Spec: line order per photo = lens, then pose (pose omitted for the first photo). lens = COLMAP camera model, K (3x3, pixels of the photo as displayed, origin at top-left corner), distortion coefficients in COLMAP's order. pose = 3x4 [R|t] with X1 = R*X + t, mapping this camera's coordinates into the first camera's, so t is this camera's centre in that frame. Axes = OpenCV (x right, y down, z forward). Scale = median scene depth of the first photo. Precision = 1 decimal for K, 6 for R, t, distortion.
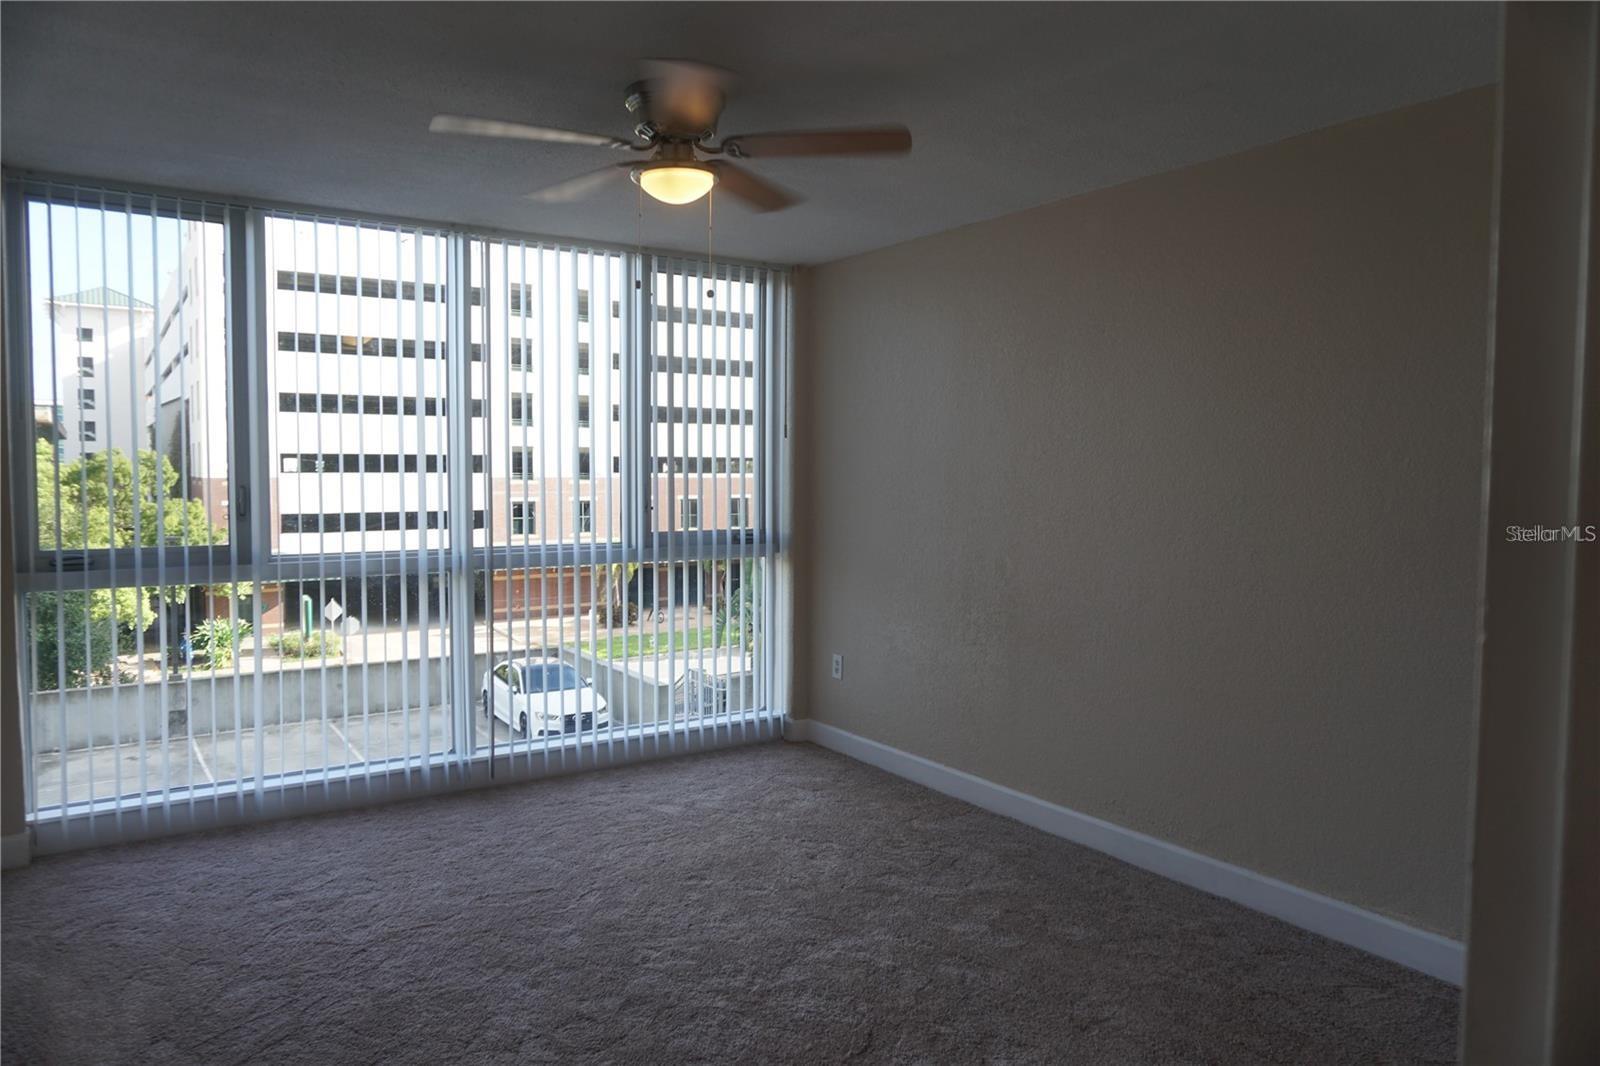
lens RADIAL K [[1075.3, 0, 800.0], [0, 1075.3, 533.0], [0, 0, 1]] dist [-0.042300, 0.047294]
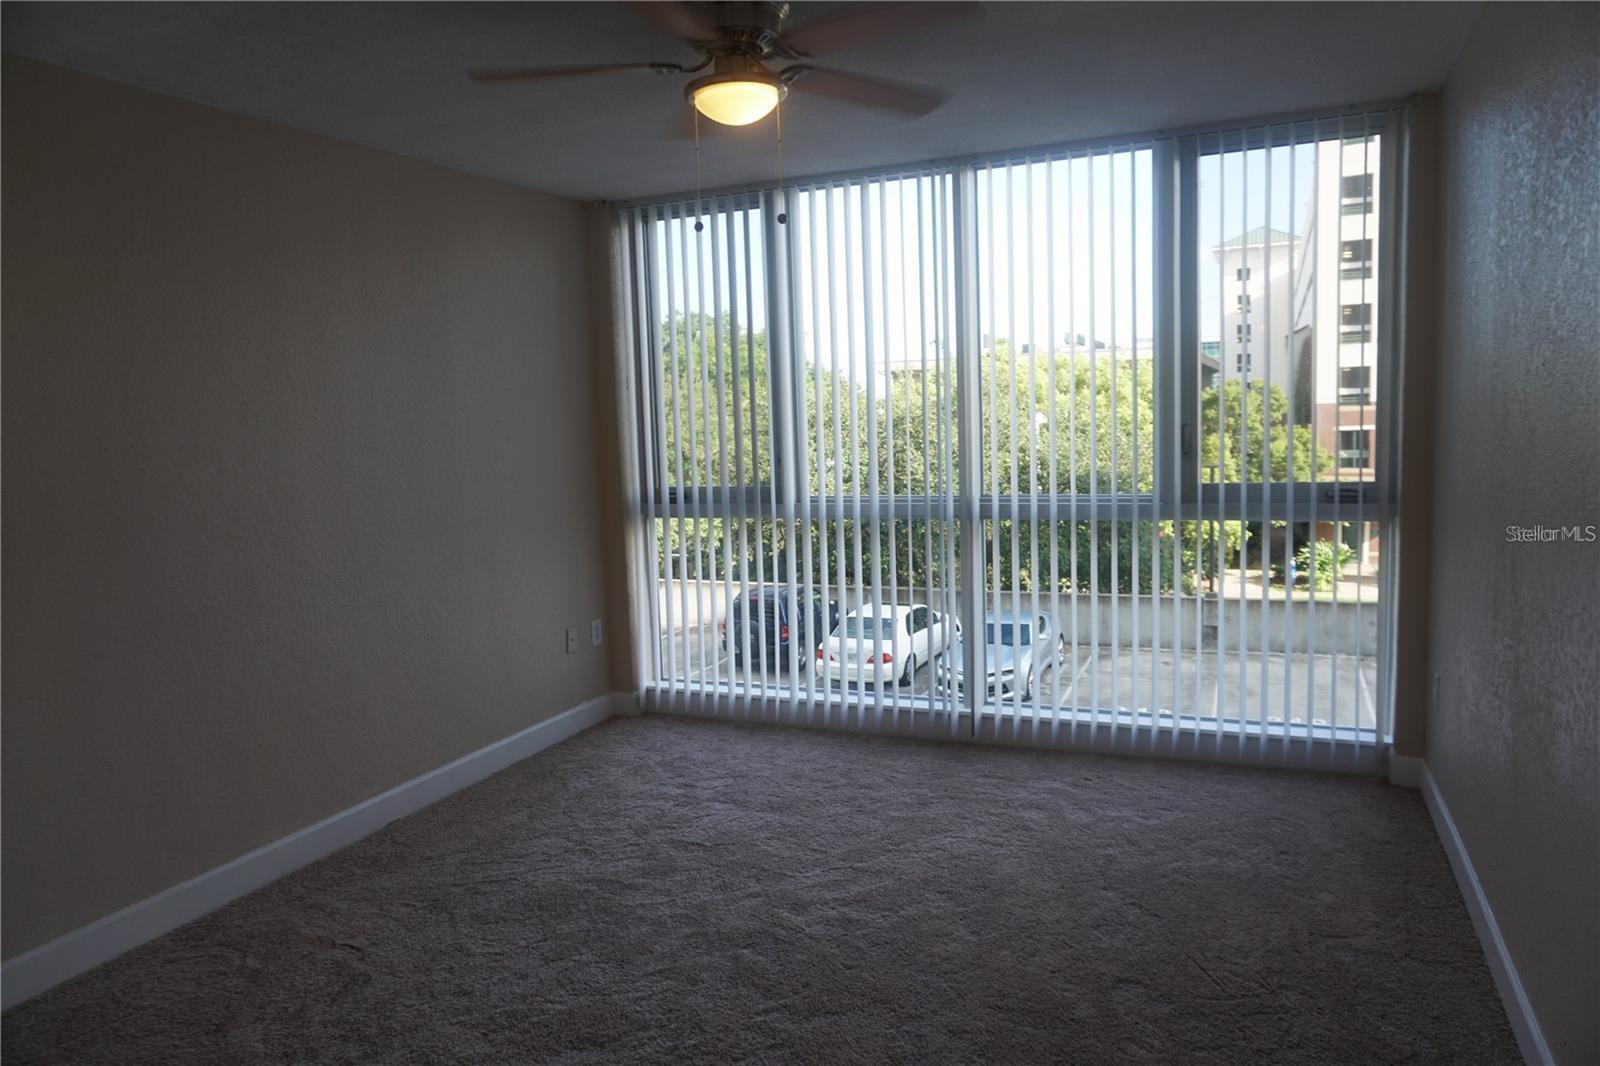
lens RADIAL K [[1075.3, 0, 800.0], [0, 1075.3, 533.0], [0, 0, 1]] dist [-0.042300, 0.047294]
pose [[0.536699, 0.068292, -0.841005, 0.374279], [-0.007426, 0.997063, 0.076225, -0.023015], [0.843741, -0.034664, 0.535630, 0.306180]]
